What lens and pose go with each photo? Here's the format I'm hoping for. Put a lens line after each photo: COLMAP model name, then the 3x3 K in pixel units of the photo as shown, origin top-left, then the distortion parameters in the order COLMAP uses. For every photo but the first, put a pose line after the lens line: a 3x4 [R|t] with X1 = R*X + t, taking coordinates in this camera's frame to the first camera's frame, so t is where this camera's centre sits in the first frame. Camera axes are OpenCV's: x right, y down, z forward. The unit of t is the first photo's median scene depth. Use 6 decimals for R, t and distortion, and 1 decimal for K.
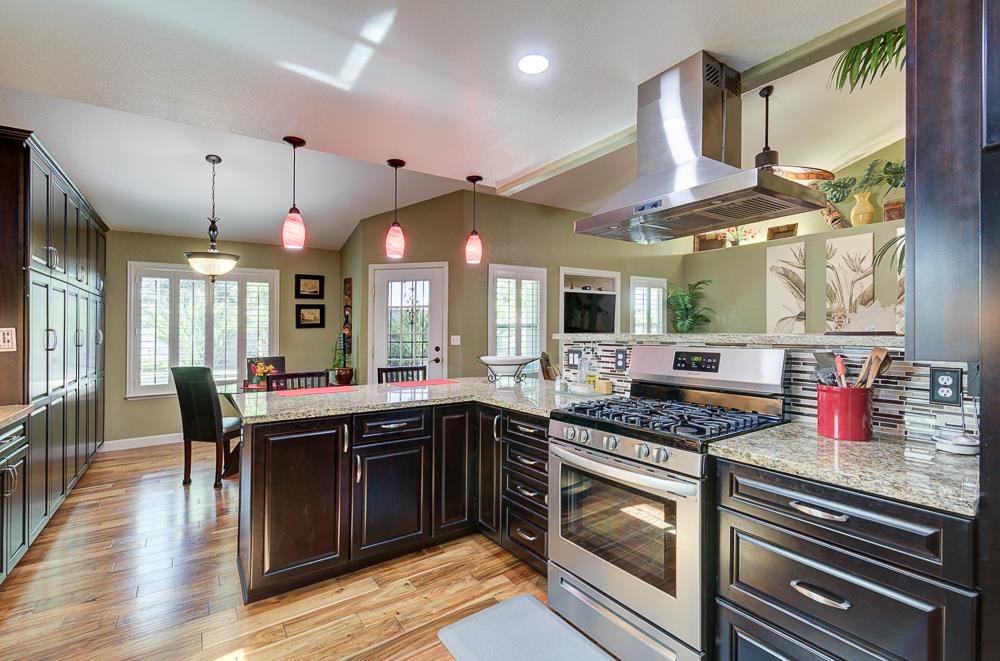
lens RADIAL K [[448.6, 0, 515.4], [0, 448.6, 336.1], [0, 0, 1]] dist [0.016651, 0.000304]
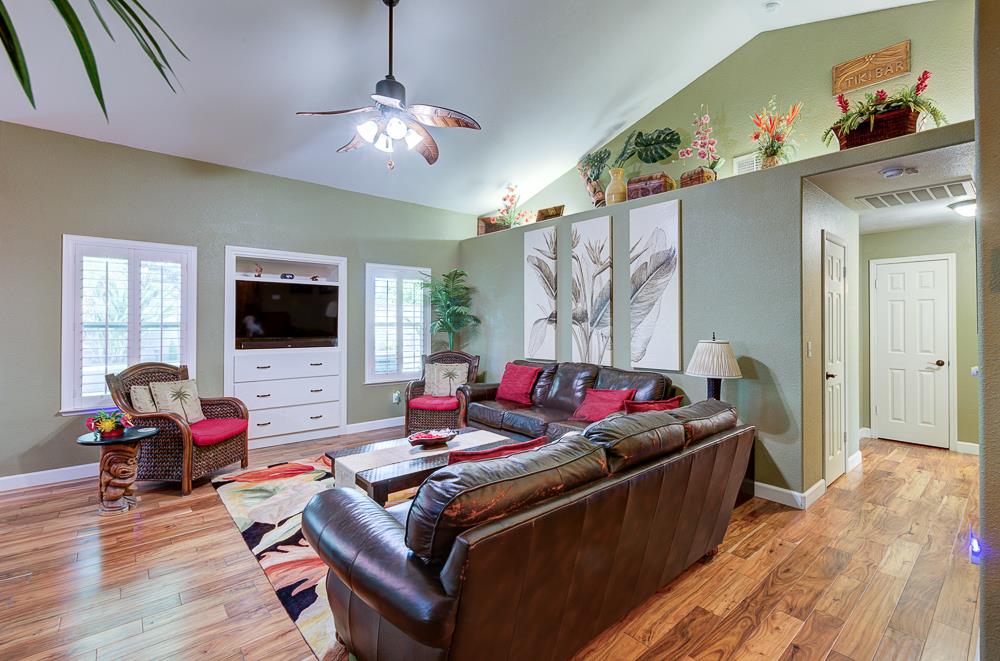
lens RADIAL K [[445.8, 0, 531.0], [0, 445.8, 326.7], [0, 0, 1]] dist [-0.017739, 0.000226]
pose [[0.992572, 0.015139, 0.120714, 0.510218], [-0.013913, 0.999843, -0.010993, -0.020266], [-0.120861, 0.009232, 0.992627, 0.222231]]
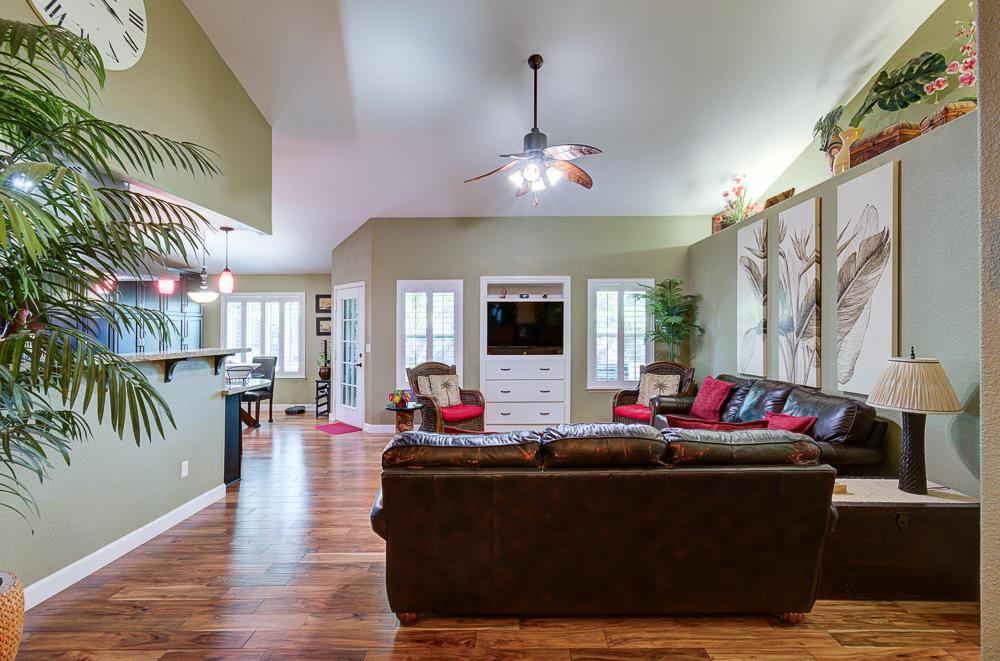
lens RADIAL K [[475.0, 0, 507.9], [0, 475.0, 336.3], [0, 0, 1]] dist [-0.001105, -0.000097]
pose [[0.807980, 0.014536, -0.589030, 0.761354], [-0.017138, 0.999852, 0.001166, -0.025708], [0.588960, 0.009152, 0.808110, 0.197312]]
